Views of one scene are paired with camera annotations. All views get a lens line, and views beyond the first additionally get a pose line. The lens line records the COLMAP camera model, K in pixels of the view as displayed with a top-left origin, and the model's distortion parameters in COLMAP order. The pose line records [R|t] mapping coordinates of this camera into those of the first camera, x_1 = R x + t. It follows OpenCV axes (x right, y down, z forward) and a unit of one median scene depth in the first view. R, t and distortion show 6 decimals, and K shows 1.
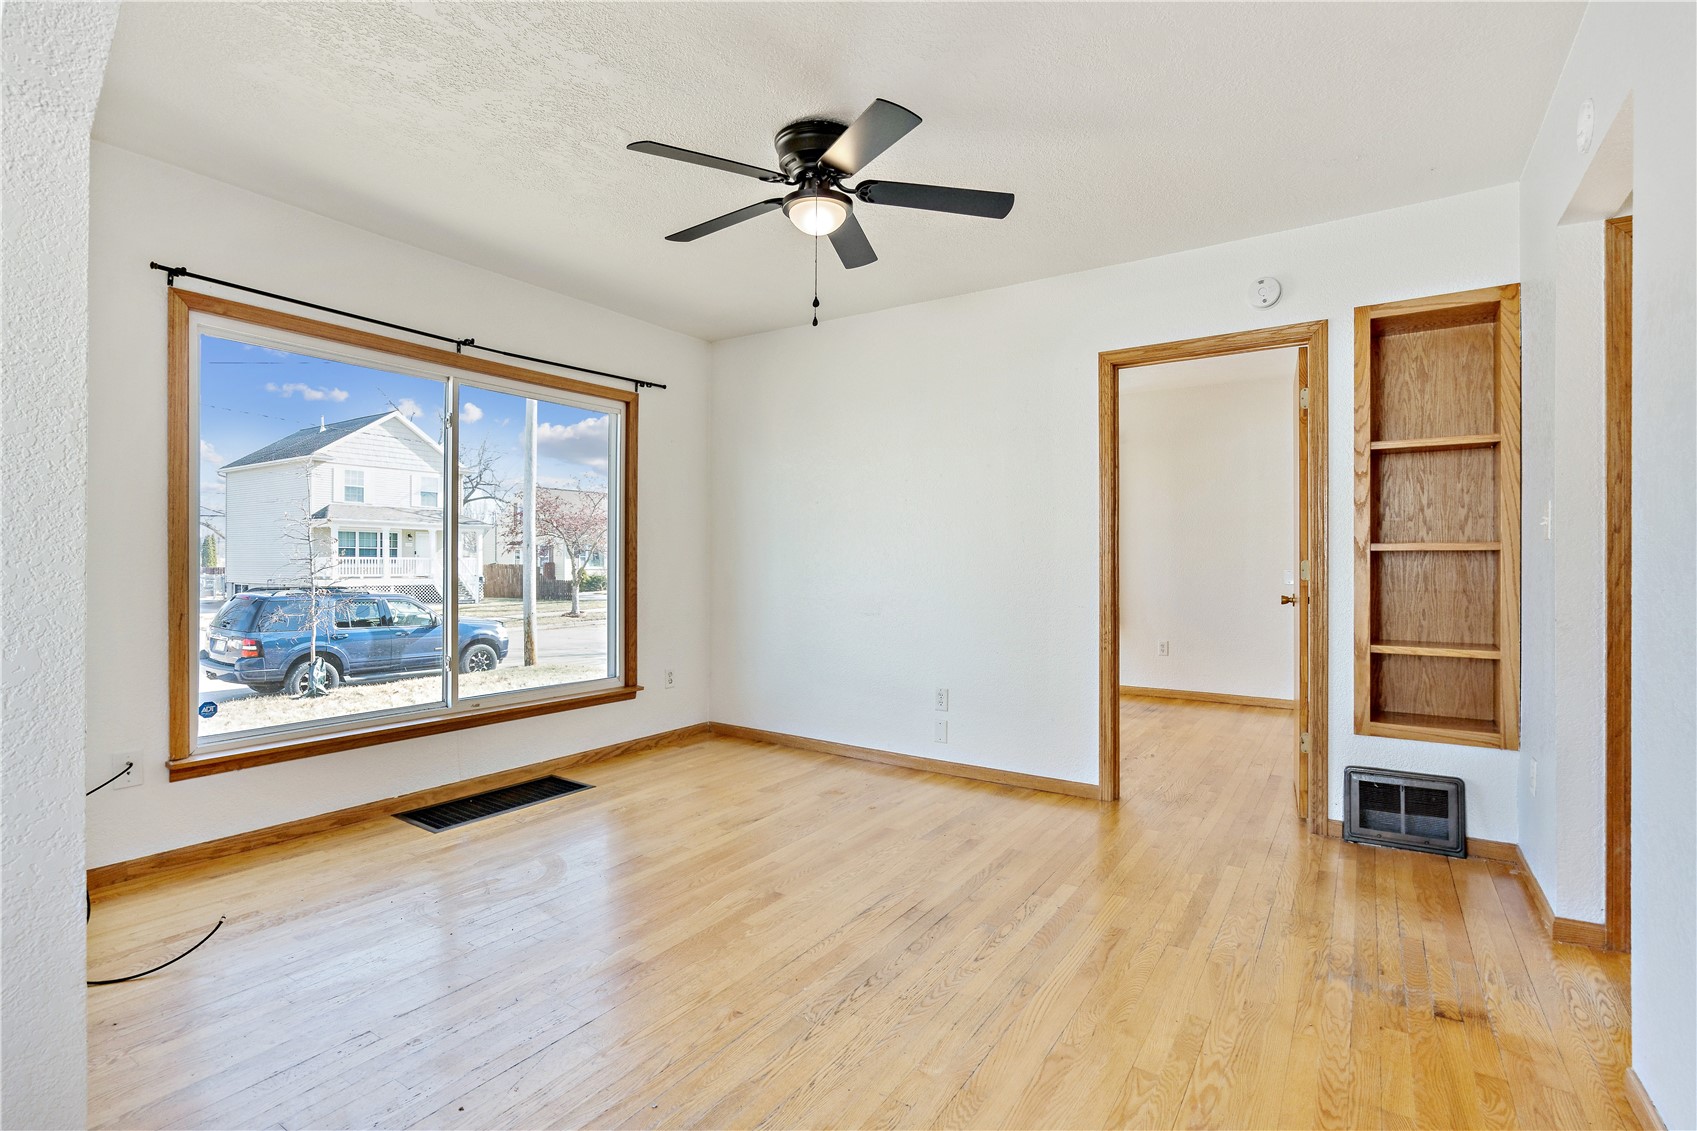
lens RADIAL K [[811.5, 0, 848.5], [0, 811.5, 565.5], [0, 0, 1]] dist [0.000063, -0.000055]
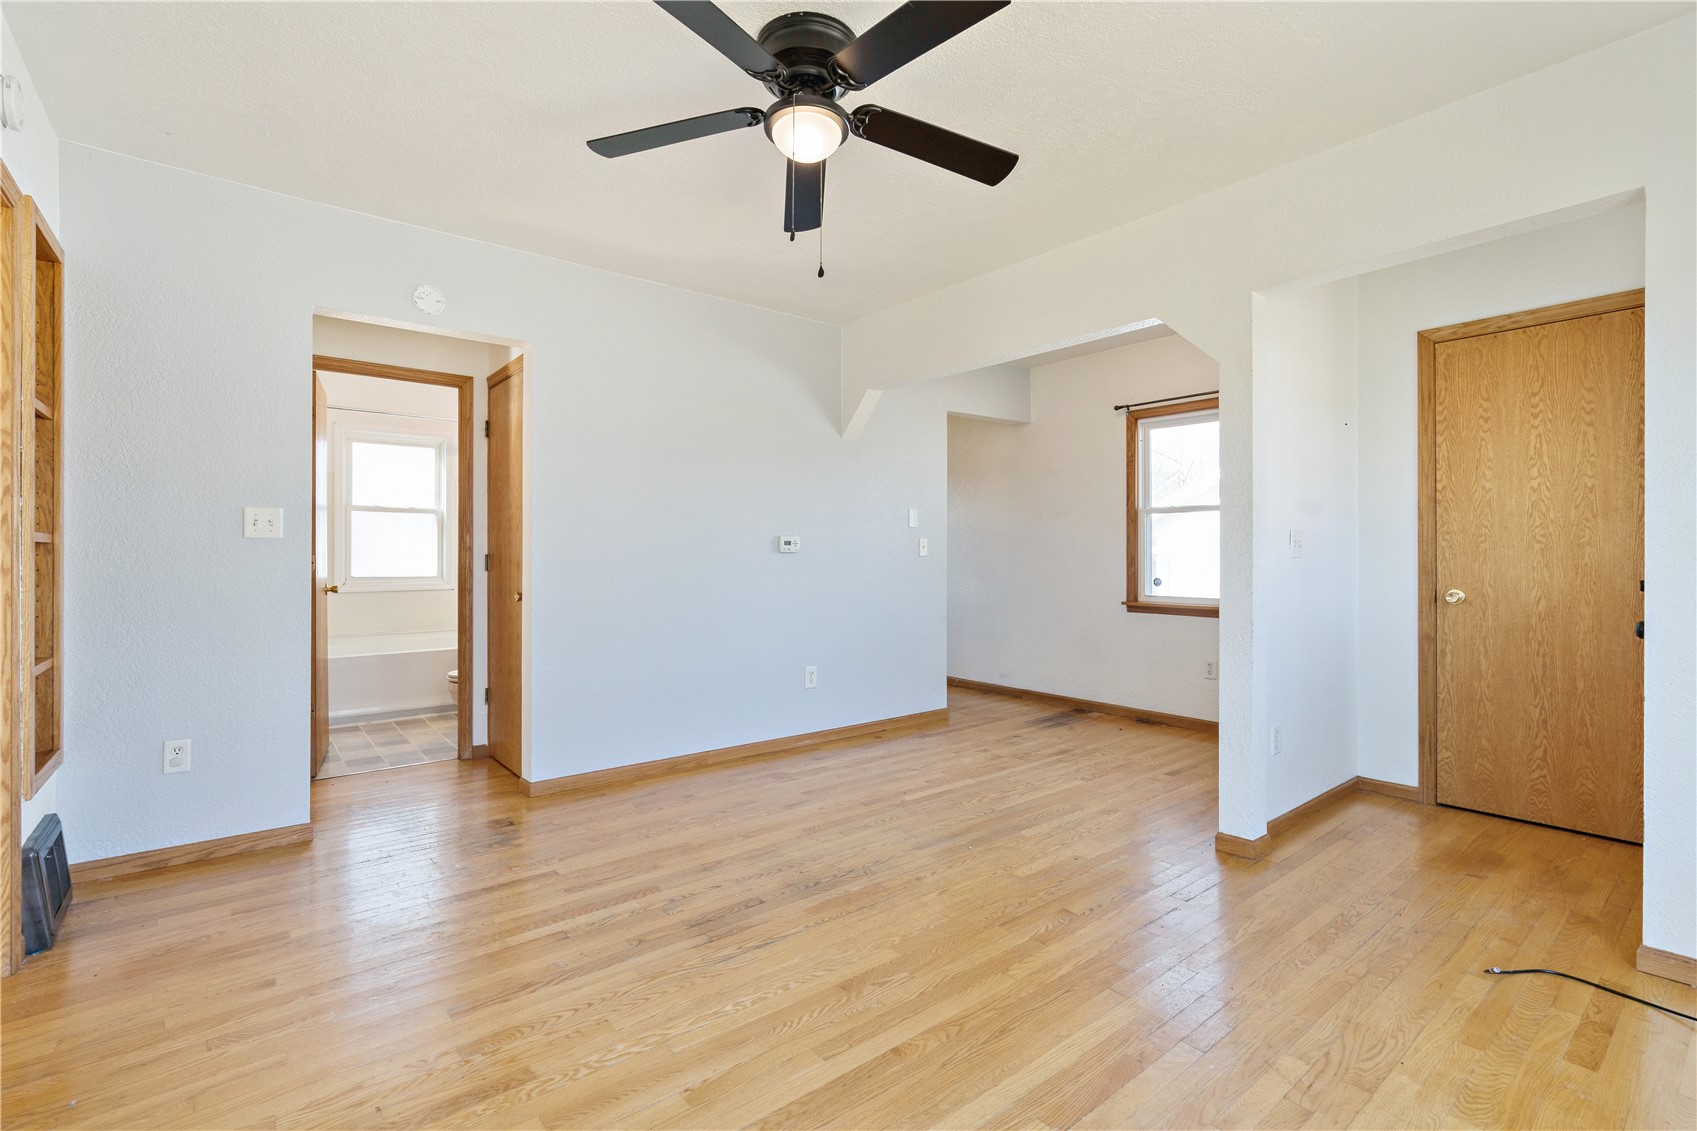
lens RADIAL K [[765.5, 0, 844.0], [0, 765.5, 570.7], [0, 0, 1]] dist [-0.003478, 0.000275]
pose [[-0.952440, -0.007551, 0.304633, -0.262705], [-0.000094, 0.999700, 0.024484, -0.008284], [-0.304727, 0.023291, -0.952155, 1.457555]]
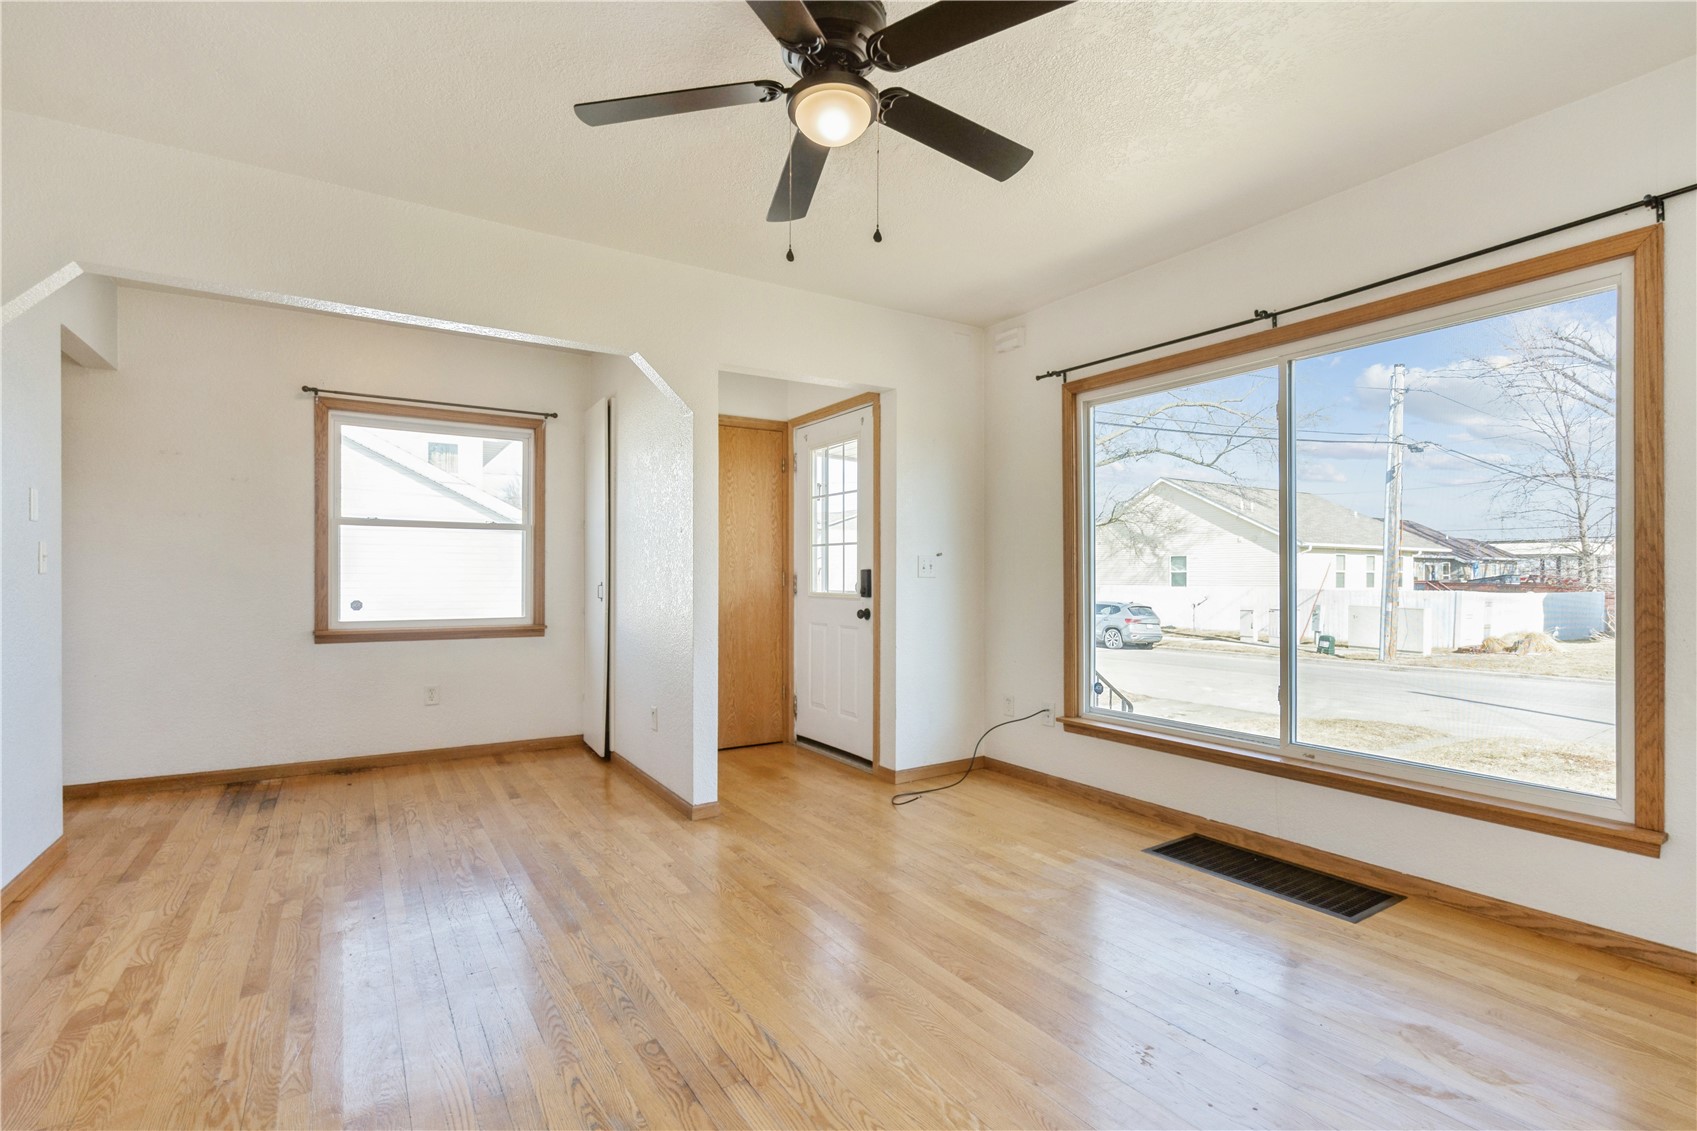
lens RADIAL K [[788.7, 0, 851.0], [0, 788.7, 594.3], [0, 0, 1]] dist [-0.005156, -0.000516]
pose [[-0.410249, 0.014983, -0.911850, 0.529146], [-0.006854, 0.999786, 0.019511, 0.001514], [0.911948, 0.014254, -0.410059, 1.115785]]
